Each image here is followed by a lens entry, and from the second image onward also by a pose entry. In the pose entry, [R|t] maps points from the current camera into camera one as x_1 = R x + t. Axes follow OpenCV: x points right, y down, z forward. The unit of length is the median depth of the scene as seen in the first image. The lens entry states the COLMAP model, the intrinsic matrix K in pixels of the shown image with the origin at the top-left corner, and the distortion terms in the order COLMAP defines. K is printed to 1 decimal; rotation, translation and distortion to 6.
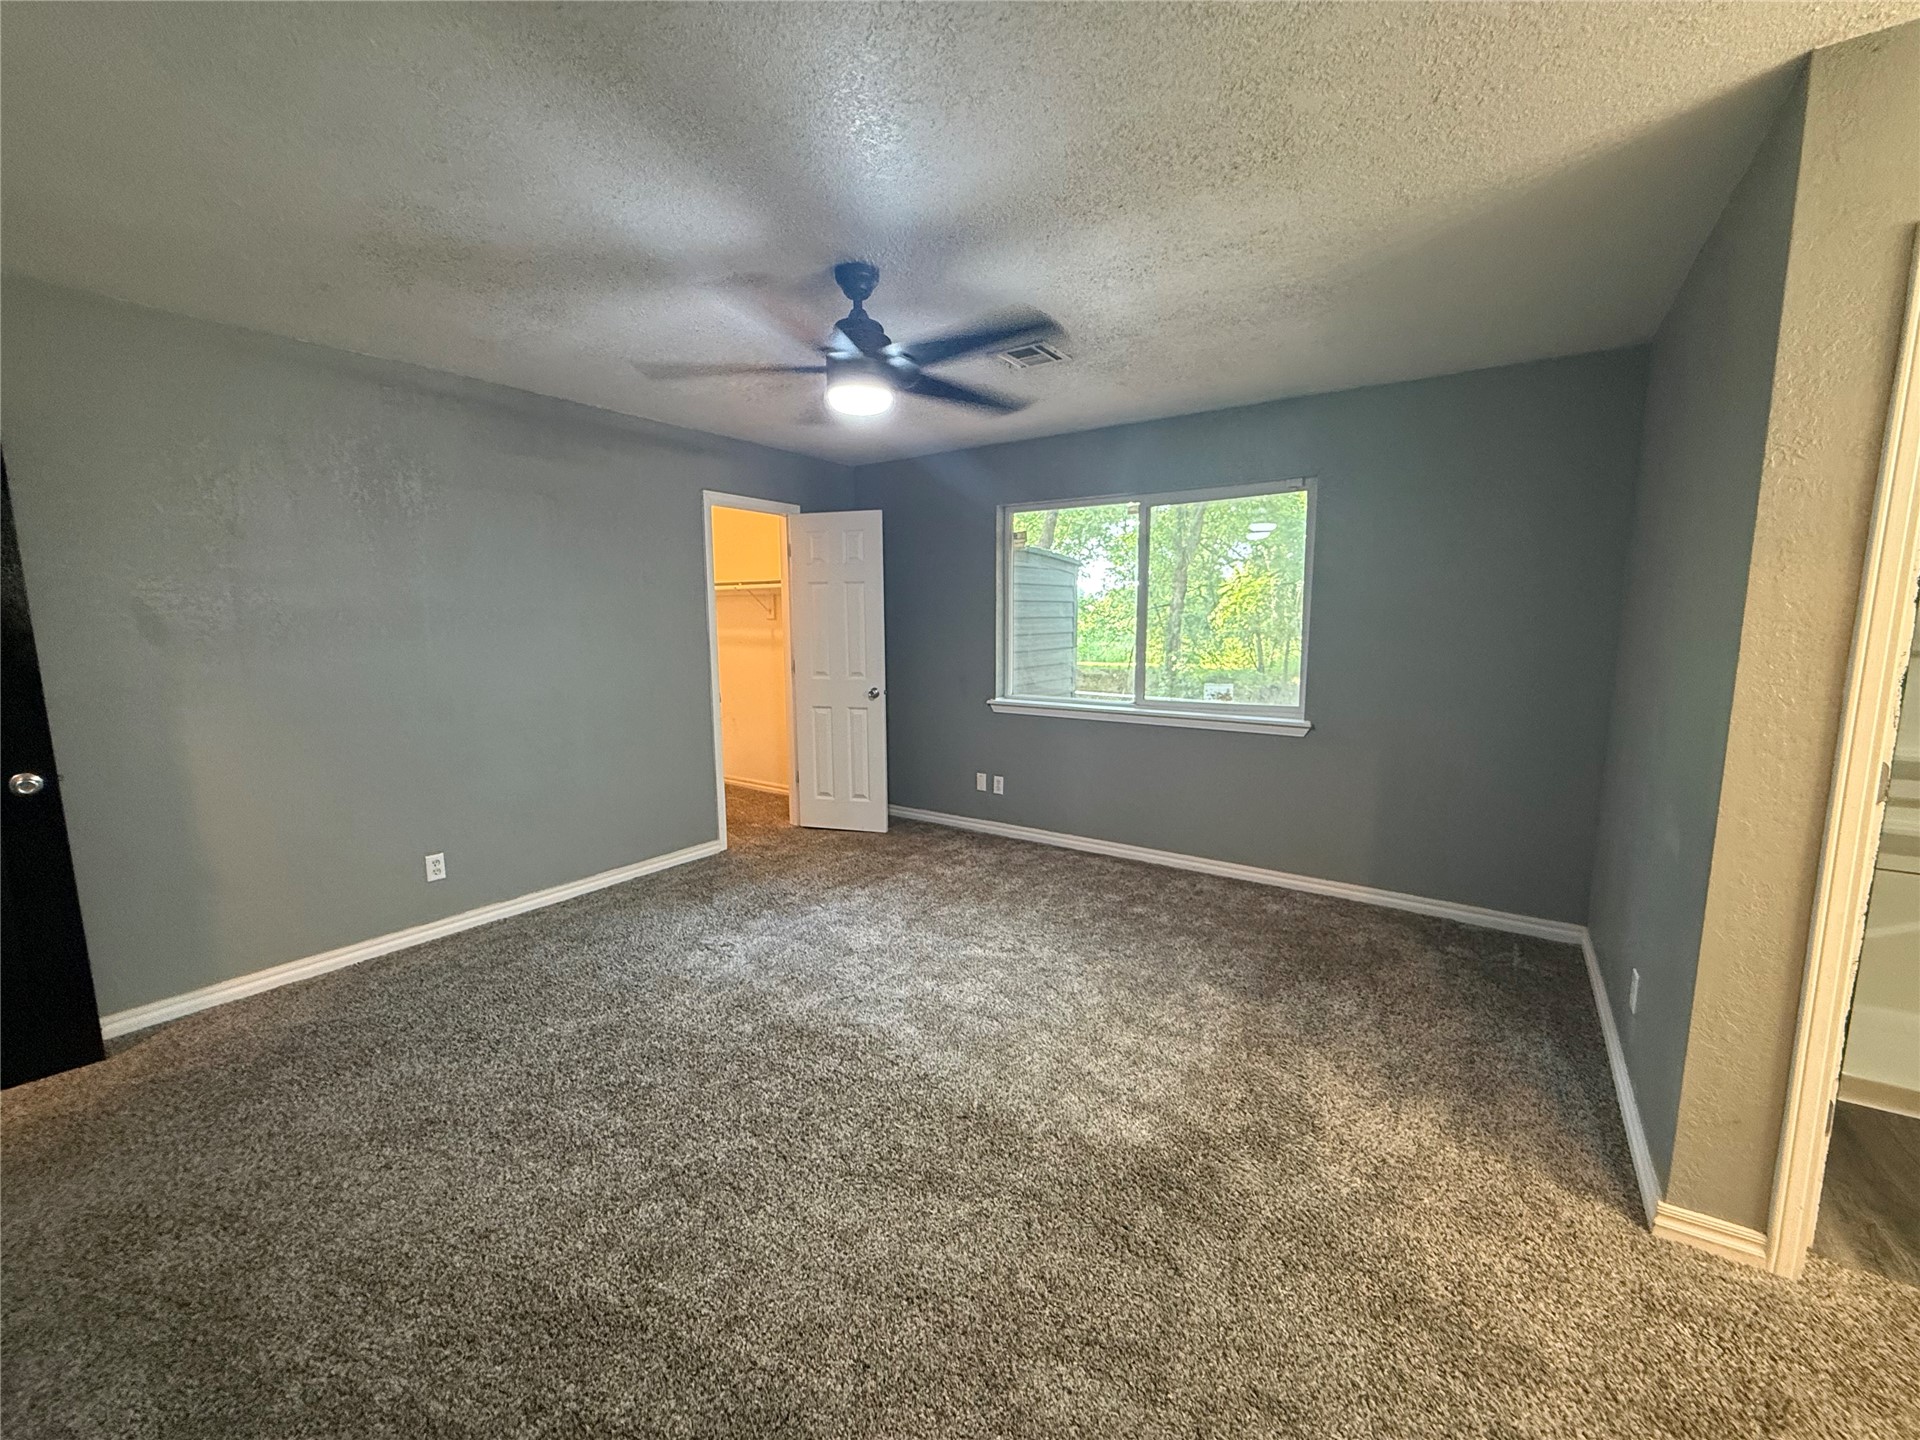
lens RADIAL K [[765.9, 0, 965.3], [0, 765.9, 731.6], [0, 0, 1]] dist [-0.001953, 0.000432]
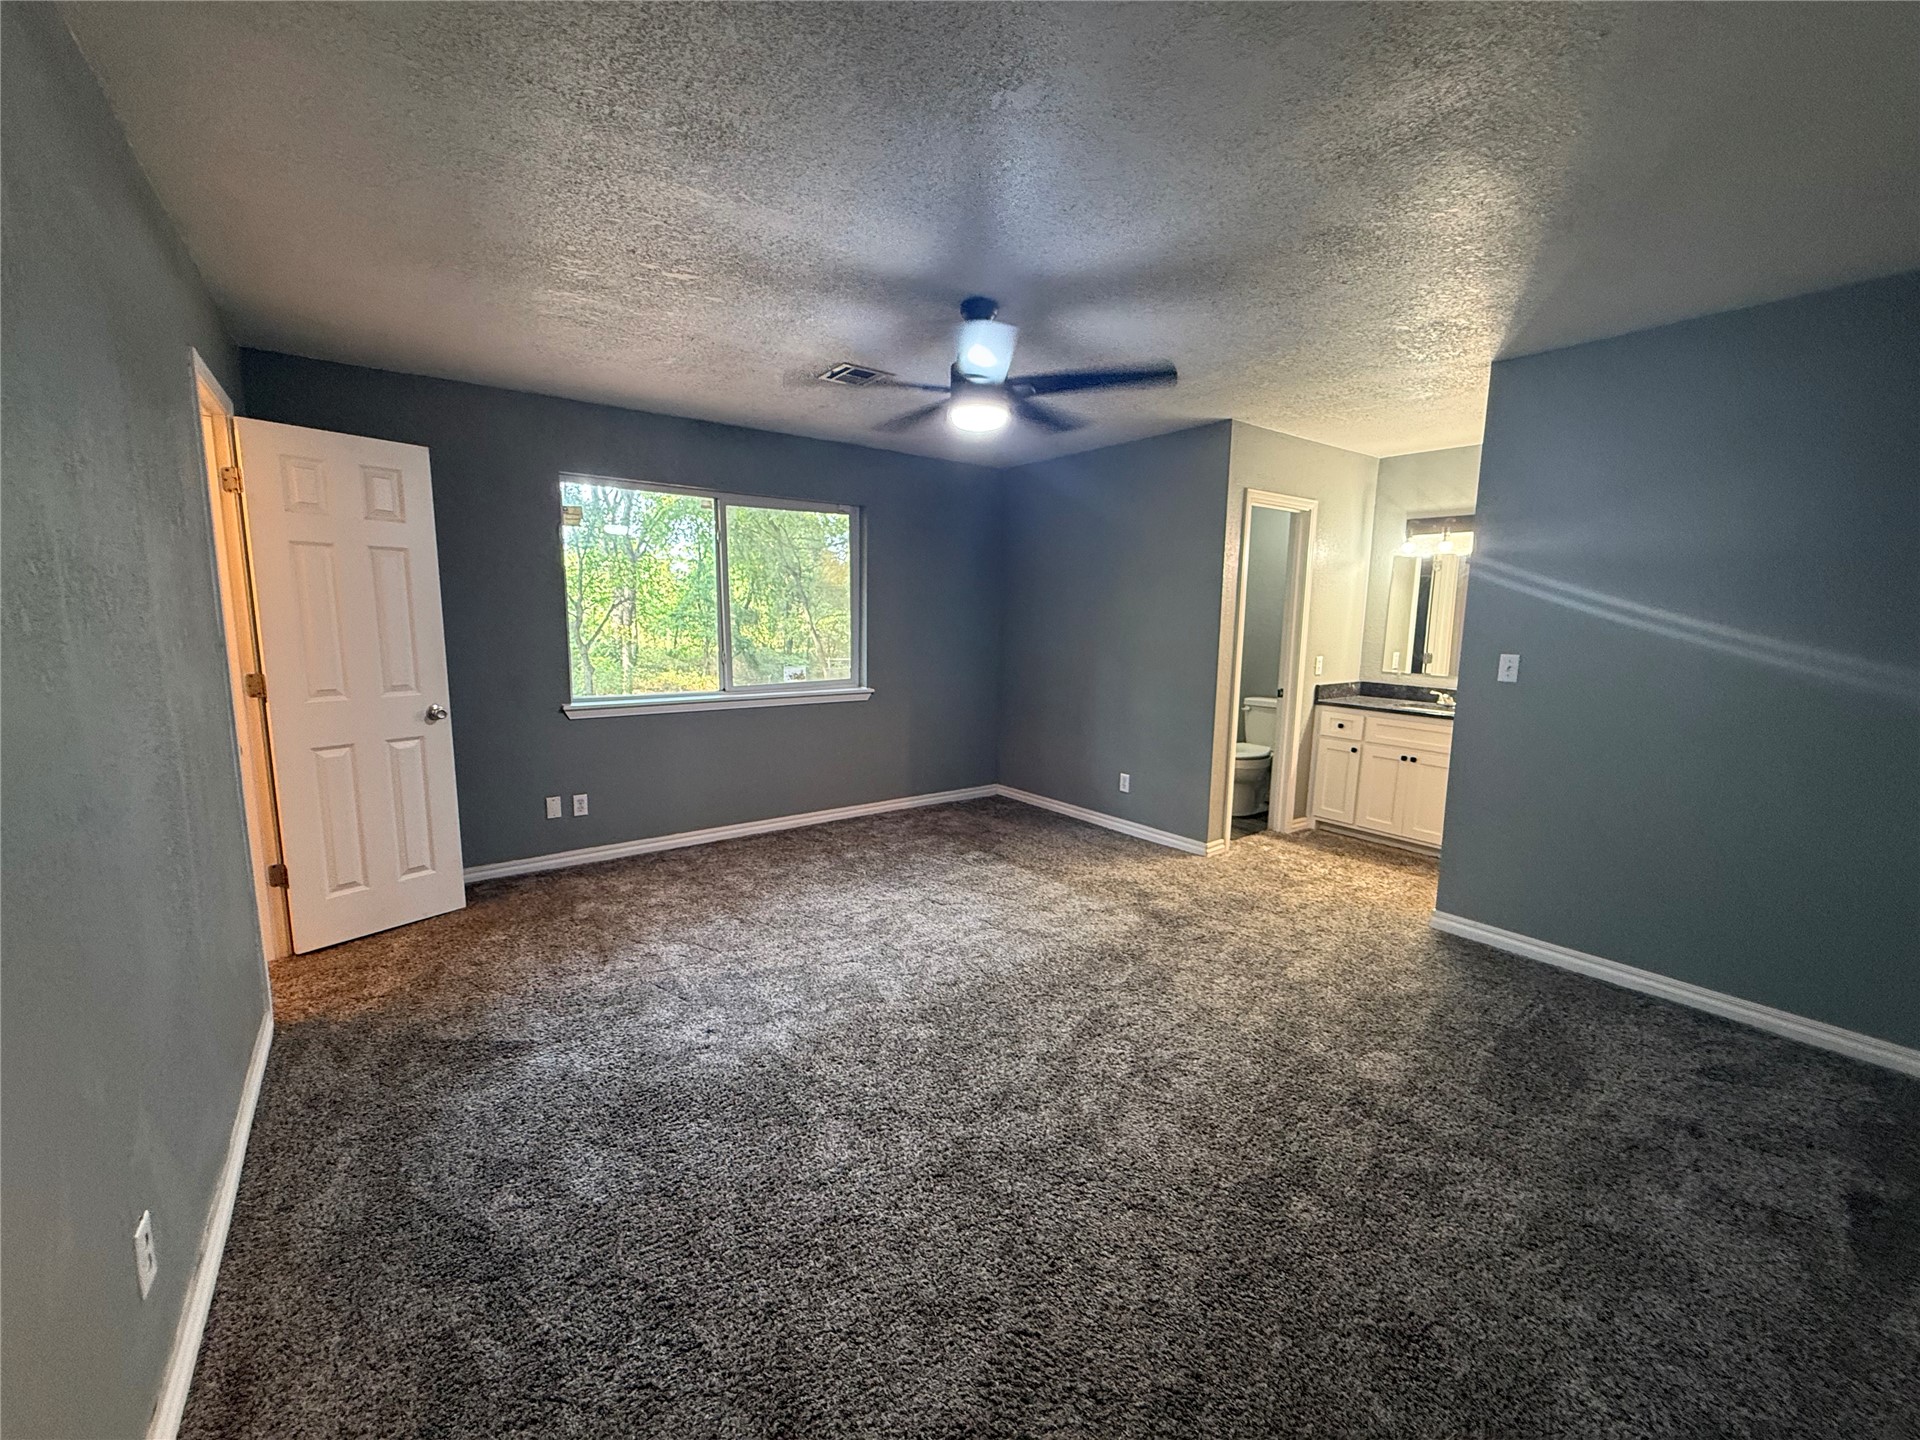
lens RADIAL K [[765.9, 0, 956.4], [0, 765.9, 726.7], [0, 0, 1]] dist [-0.001953, 0.000432]
pose [[0.318212, -0.134271, 0.938463, -0.676186], [0.127539, 0.986983, 0.097968, -0.050978], [-0.939401, 0.088516, 0.331195, 0.359182]]
